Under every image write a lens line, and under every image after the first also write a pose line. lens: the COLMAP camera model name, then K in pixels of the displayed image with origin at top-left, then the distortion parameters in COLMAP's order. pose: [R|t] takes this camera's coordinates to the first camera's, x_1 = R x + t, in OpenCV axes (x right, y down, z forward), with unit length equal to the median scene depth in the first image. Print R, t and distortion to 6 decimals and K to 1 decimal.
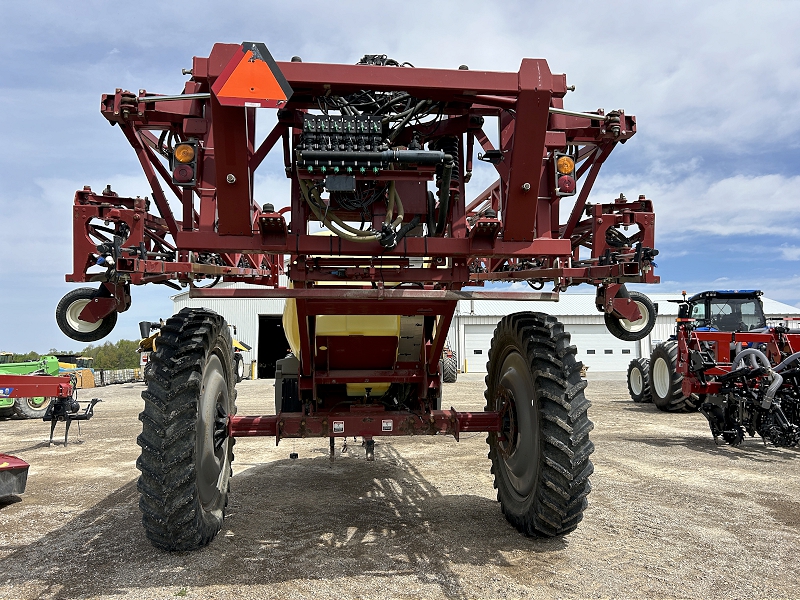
lens RADIAL K [[596.5, 0, 400.0], [0, 596.5, 300.0], [0, 0, 1]] dist [0.004488, -0.003536]
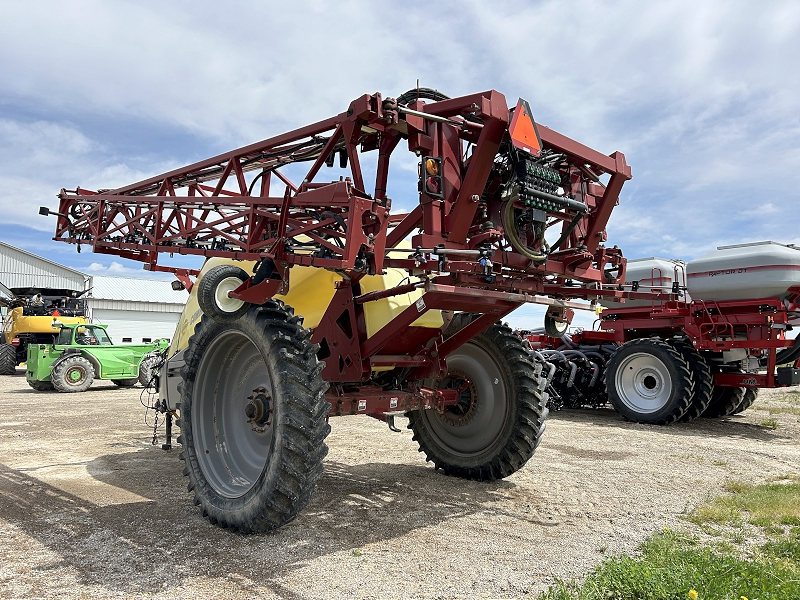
lens RADIAL K [[596.5, 0, 400.0], [0, 596.5, 300.0], [0, 0, 1]] dist [0.004488, -0.003536]
pose [[0.793710, 0.070413, 0.604207, -0.856368], [-0.079440, 0.996770, -0.011805, 0.026615], [-0.603086, -0.038628, 0.796740, 0.081432]]
